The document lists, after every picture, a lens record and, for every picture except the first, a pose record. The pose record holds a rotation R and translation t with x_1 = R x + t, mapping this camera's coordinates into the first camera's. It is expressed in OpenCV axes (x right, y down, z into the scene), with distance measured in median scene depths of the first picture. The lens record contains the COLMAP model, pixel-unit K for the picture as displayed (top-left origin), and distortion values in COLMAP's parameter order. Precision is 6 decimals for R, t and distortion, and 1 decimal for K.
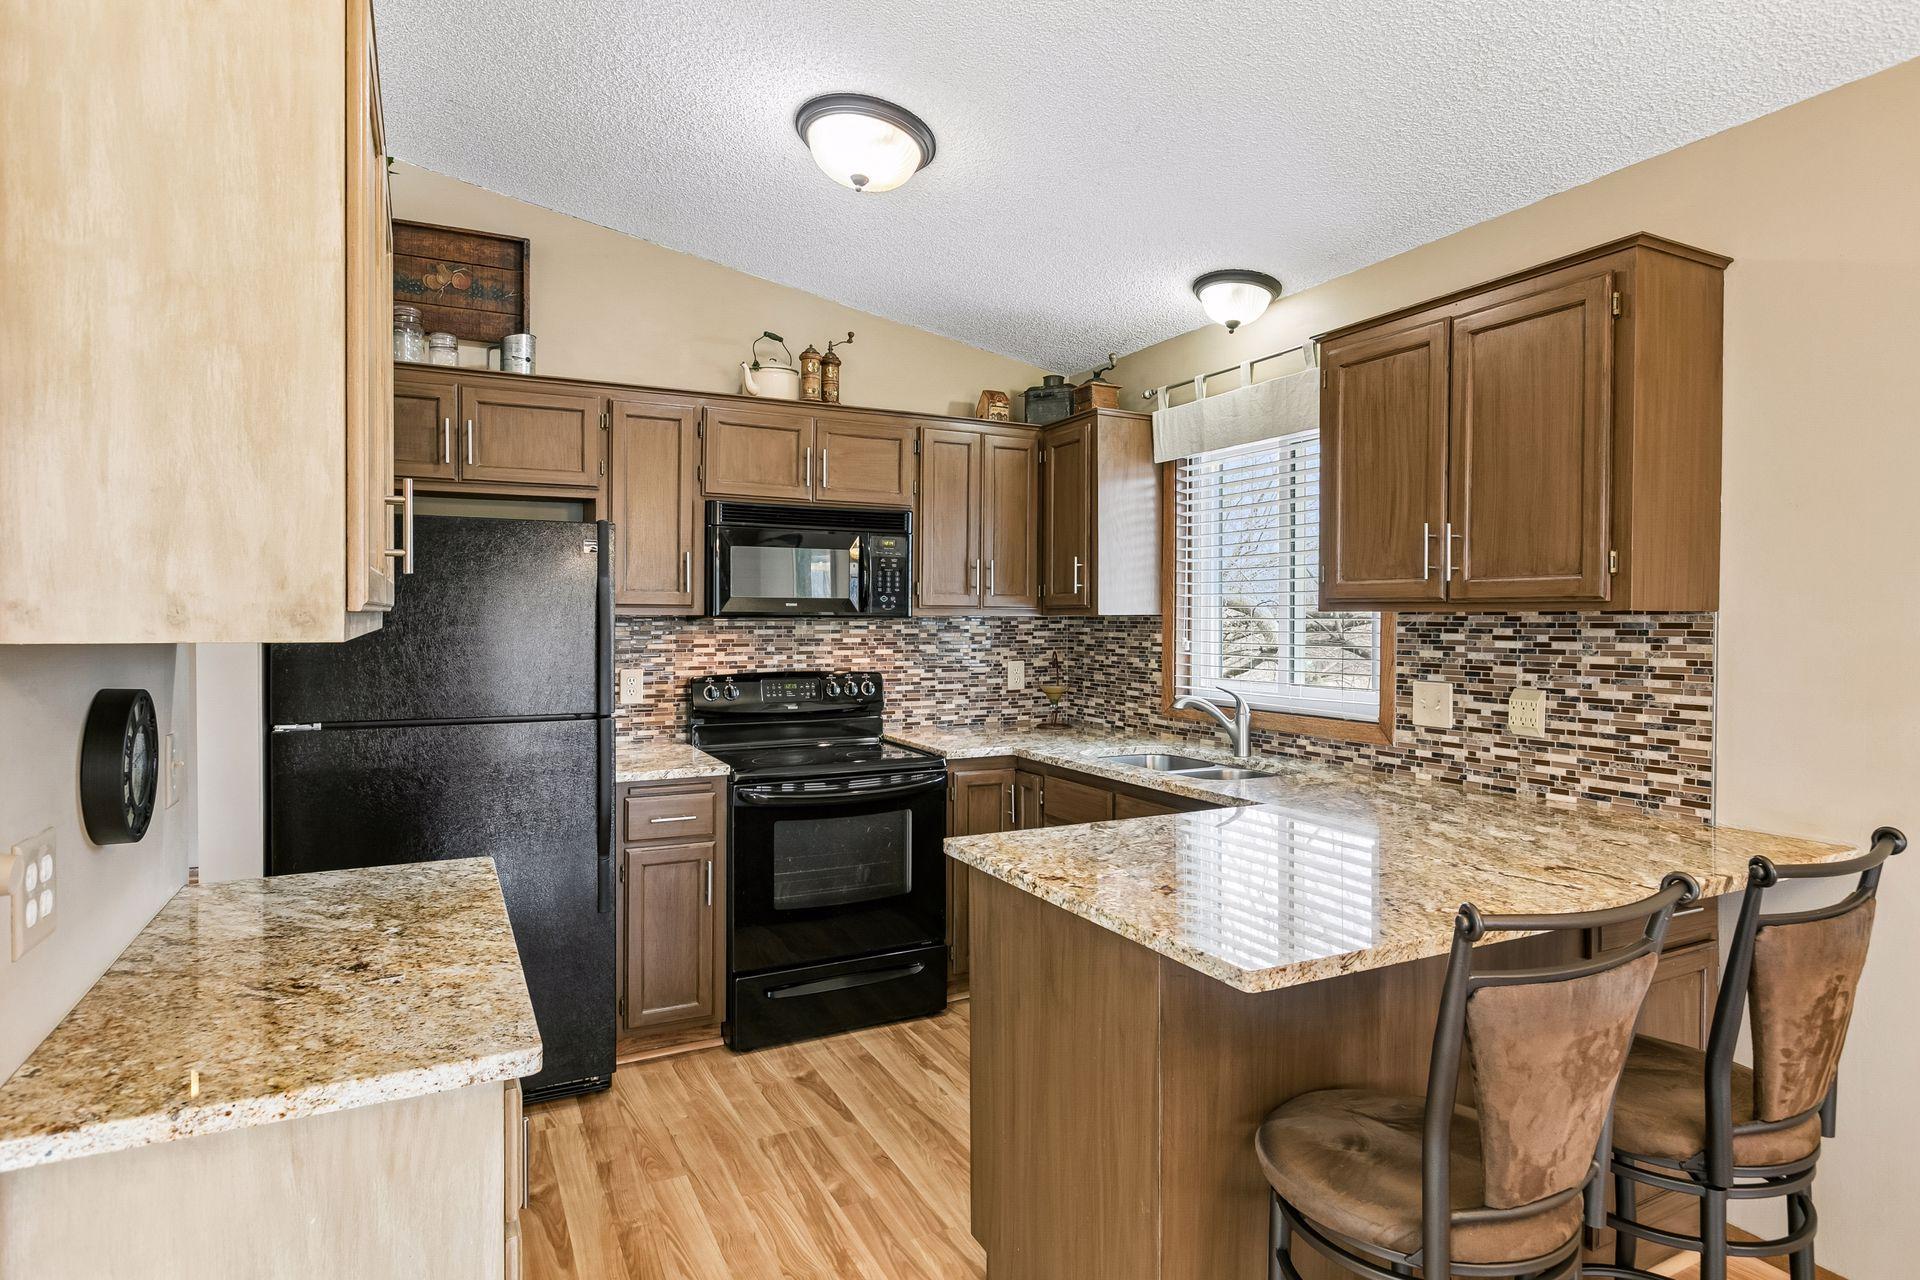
lens RADIAL K [[1030.6, 0, 959.5], [0, 1030.6, 635.7], [0, 0, 1]] dist [0.001113, 0.000140]
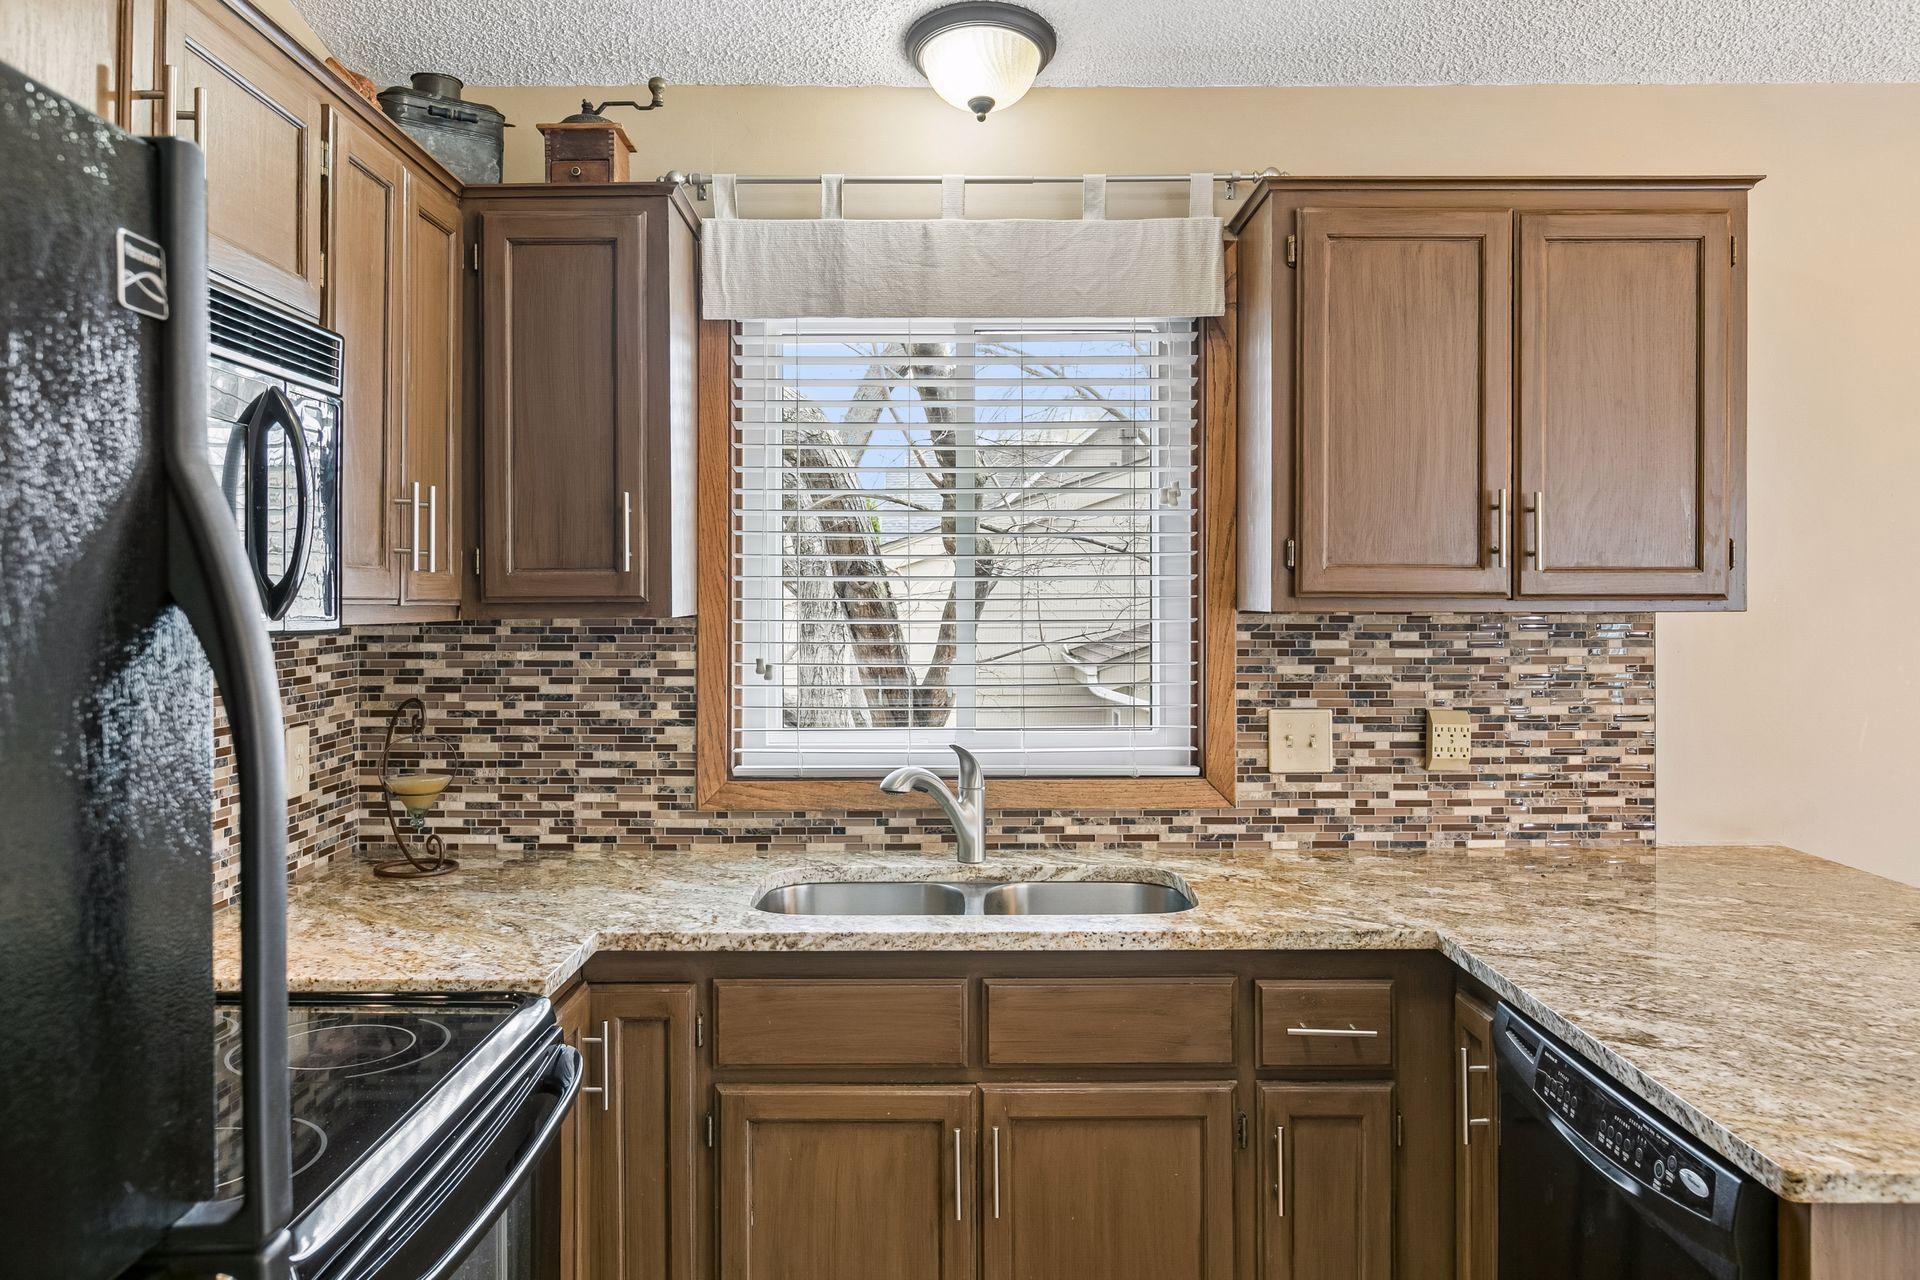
lens RADIAL K [[1345.2, 0, 959.2], [0, 1345.2, 620.4], [0, 0, 1]] dist [0.005675, 0.000829]
pose [[0.454899, -0.005060, 0.890529, -0.490225], [0.018927, 0.999813, -0.003987, -0.017556], [-0.890342, 0.018669, 0.454909, 0.821403]]
